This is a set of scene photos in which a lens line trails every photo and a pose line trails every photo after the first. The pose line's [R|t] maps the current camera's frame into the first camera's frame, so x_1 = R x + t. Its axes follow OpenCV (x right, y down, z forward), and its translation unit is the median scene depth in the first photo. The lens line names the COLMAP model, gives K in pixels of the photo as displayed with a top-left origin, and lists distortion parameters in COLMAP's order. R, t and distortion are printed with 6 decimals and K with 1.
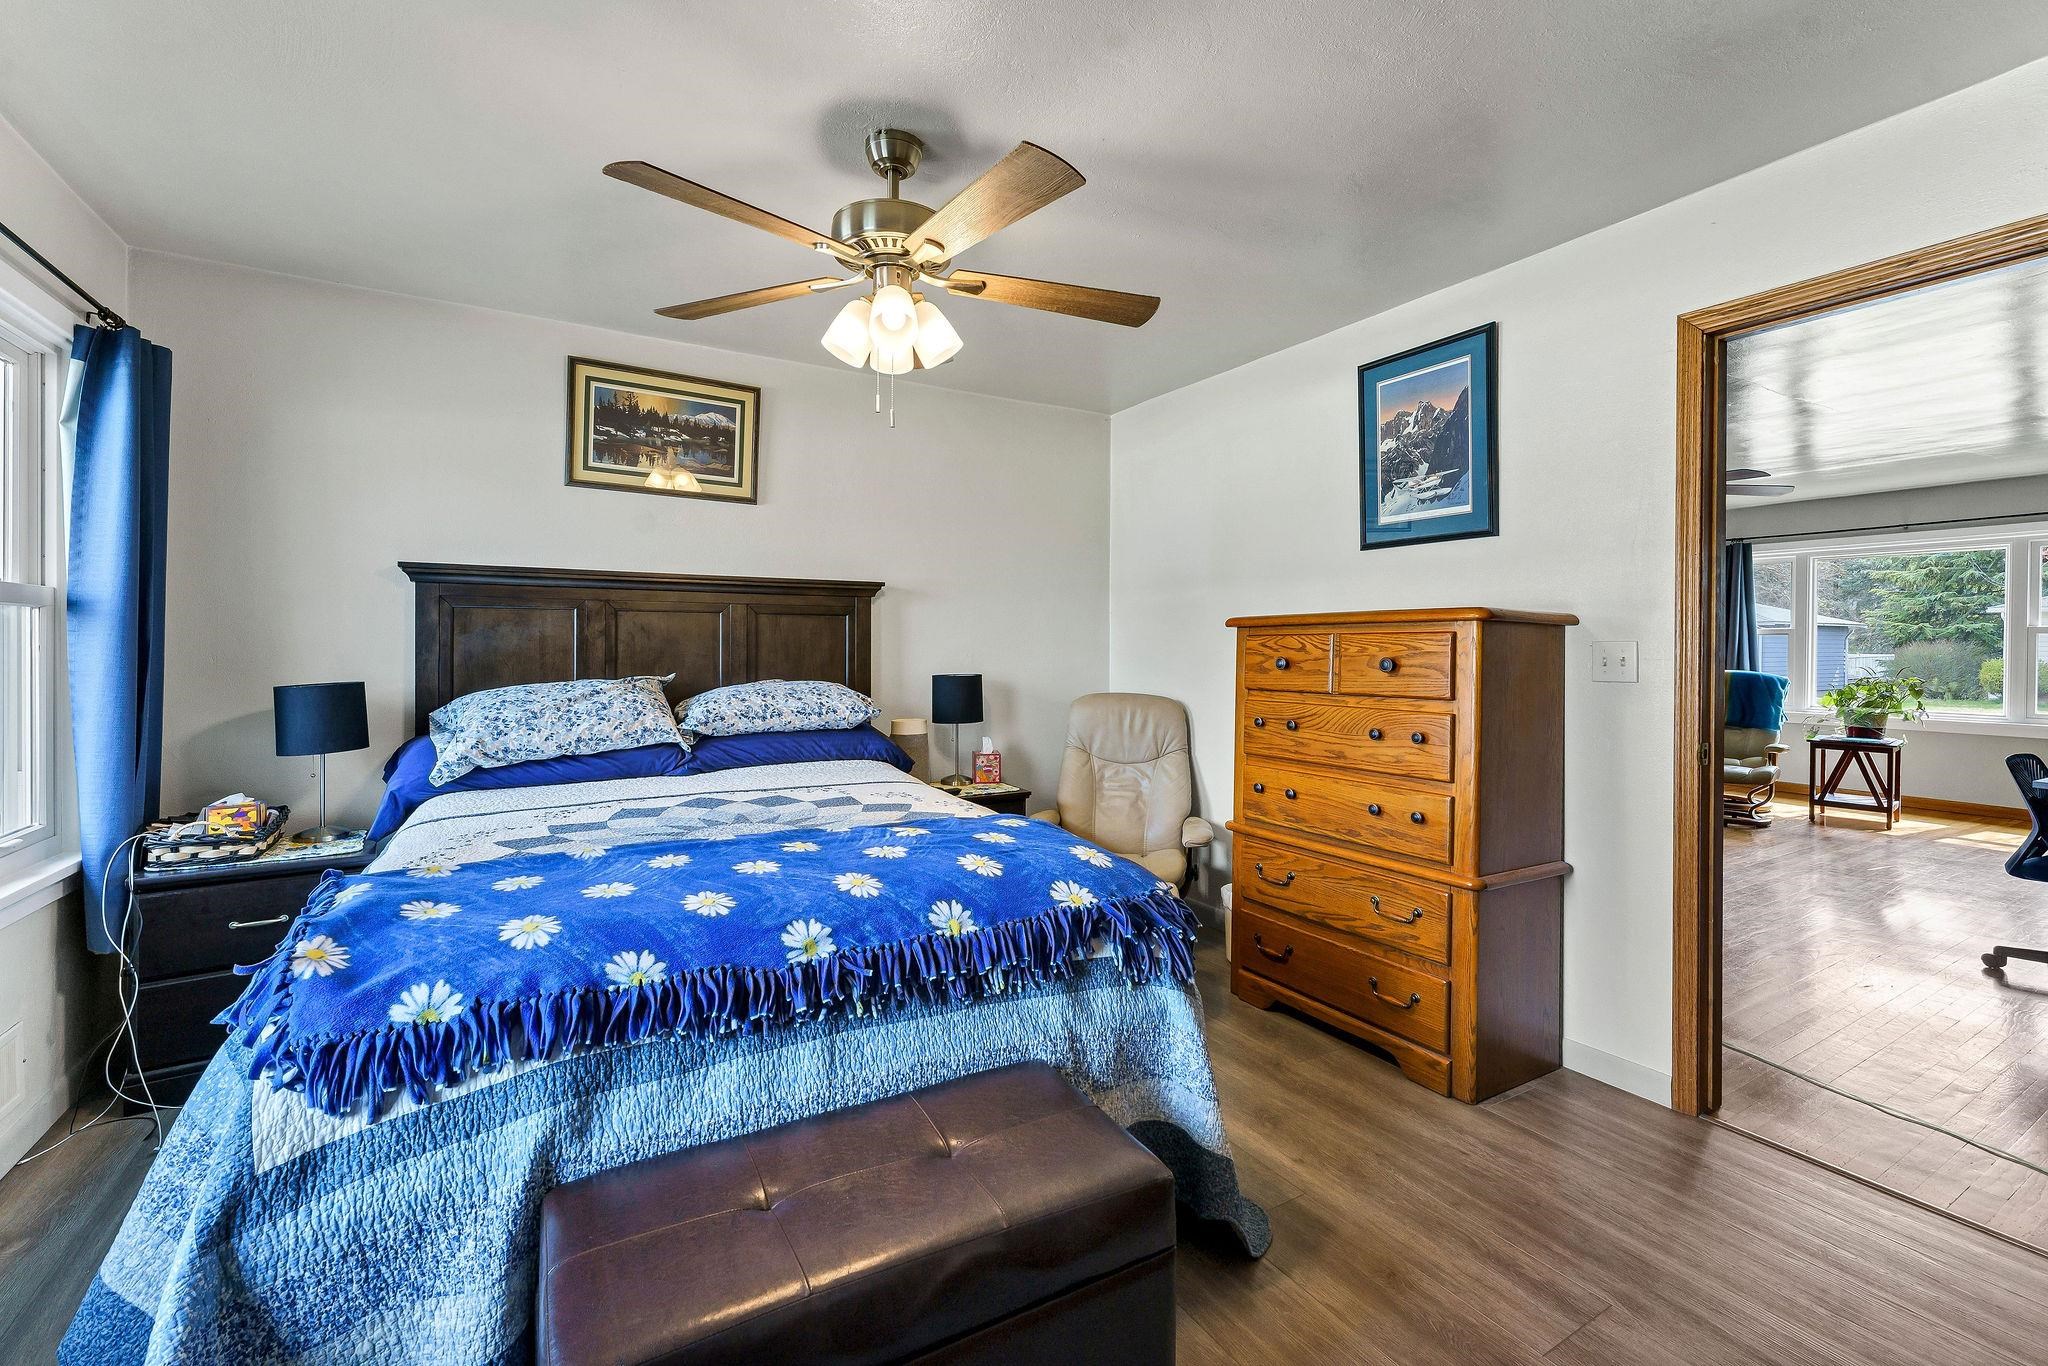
lens RADIAL K [[849.2, 0, 1030.0], [0, 849.2, 649.2], [0, 0, 1]] dist [-0.000349, -0.000262]
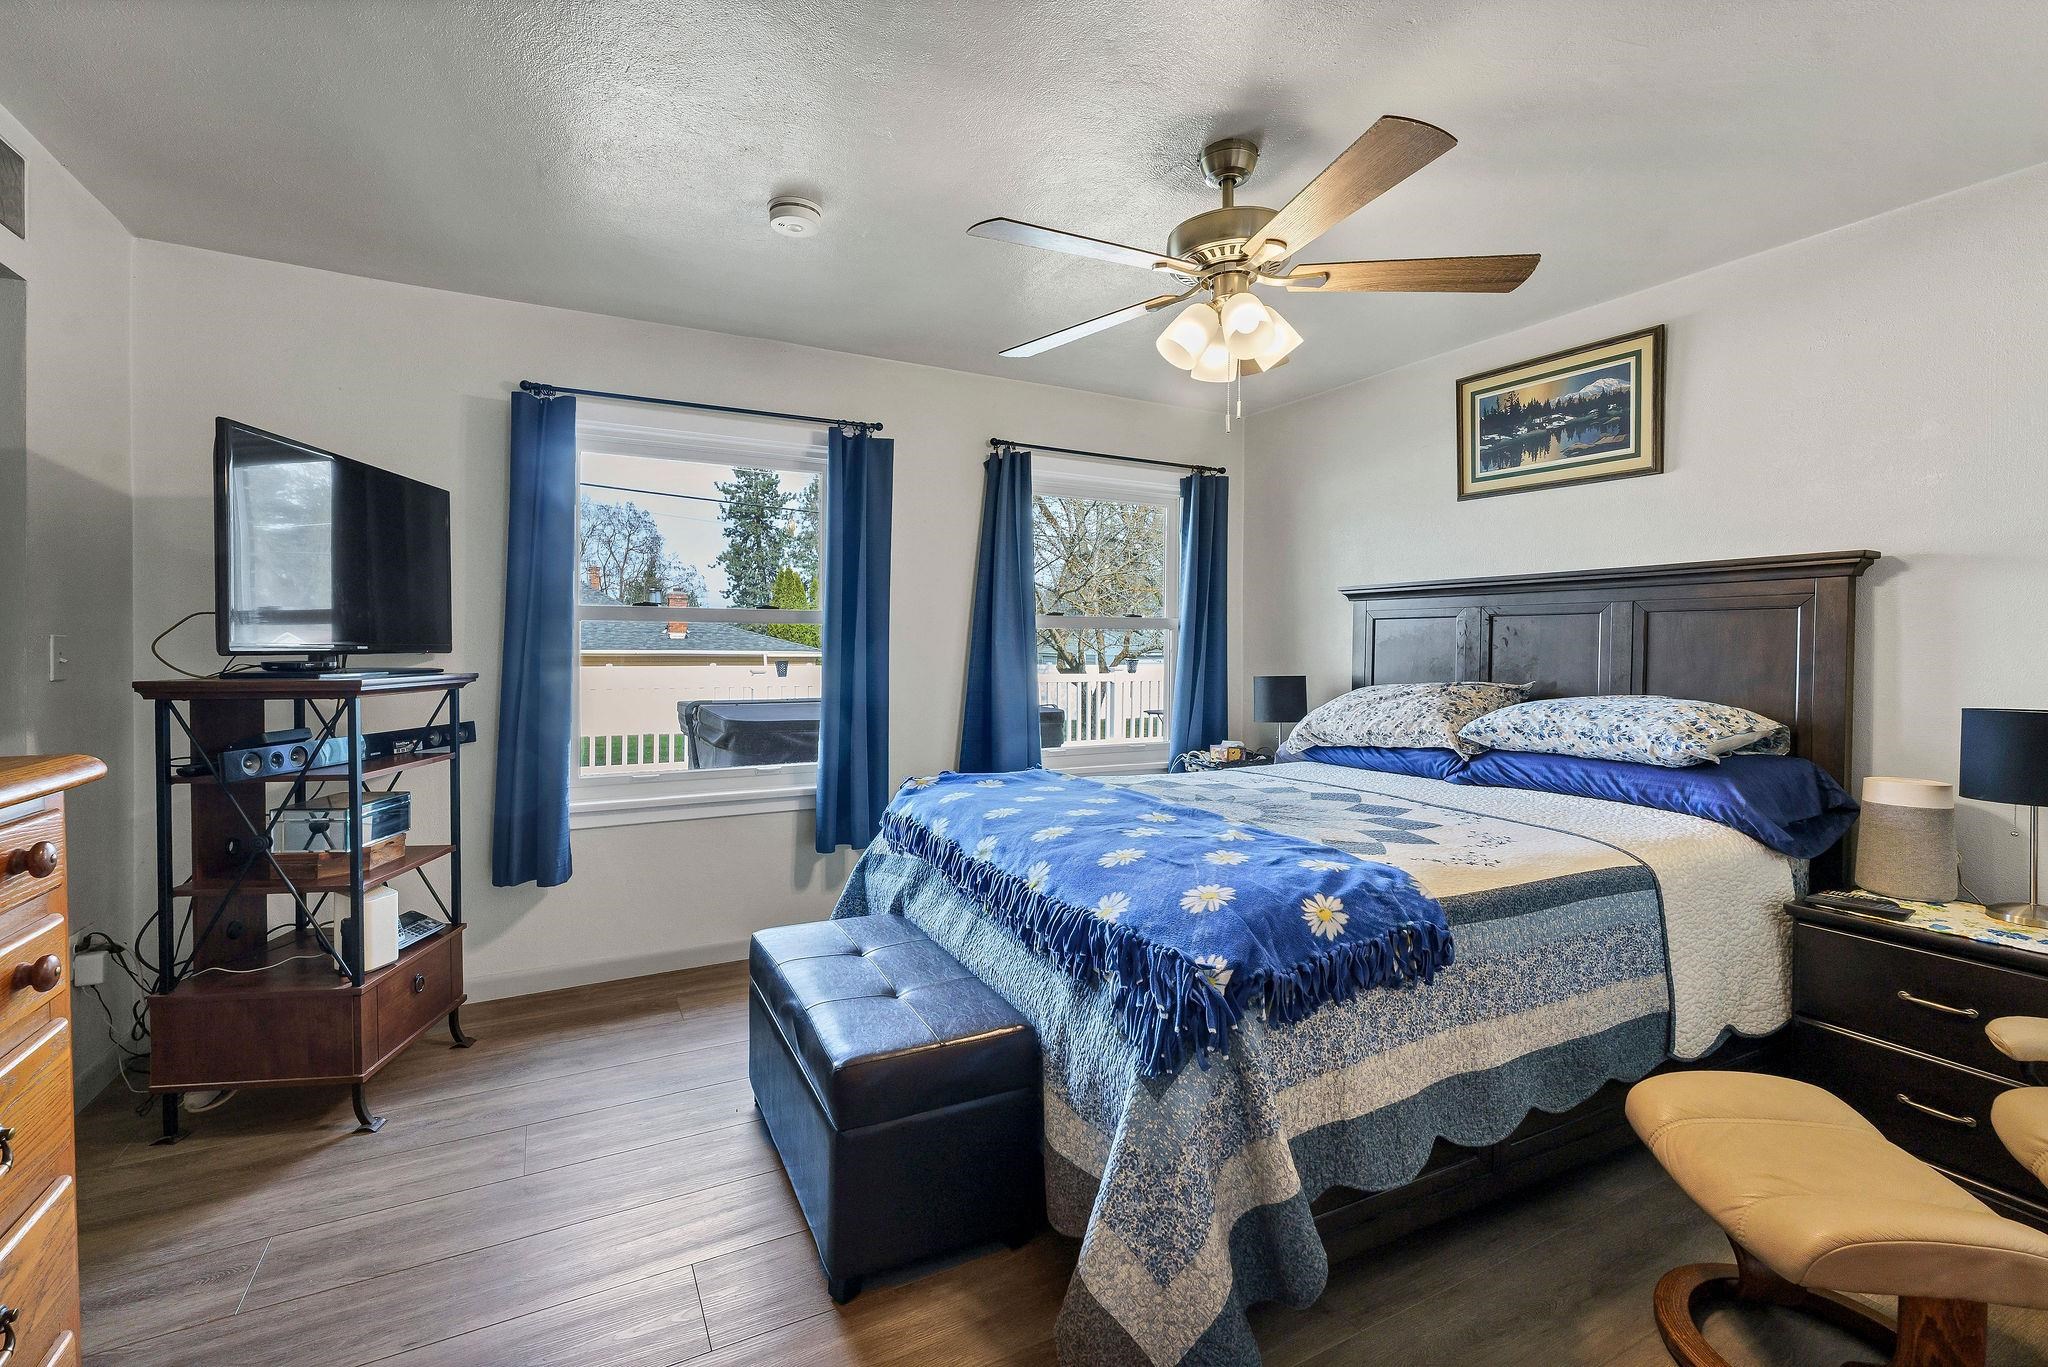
lens RADIAL K [[849.2, 0, 1030.0], [0, 849.2, 649.7], [0, 0, 1]] dist [-0.000349, -0.000262]
pose [[-0.006976, 0.003561, -0.999969, 0.520769], [-0.005396, 0.999979, 0.003599, -0.006325], [0.999961, 0.005421, -0.006956, 0.461307]]
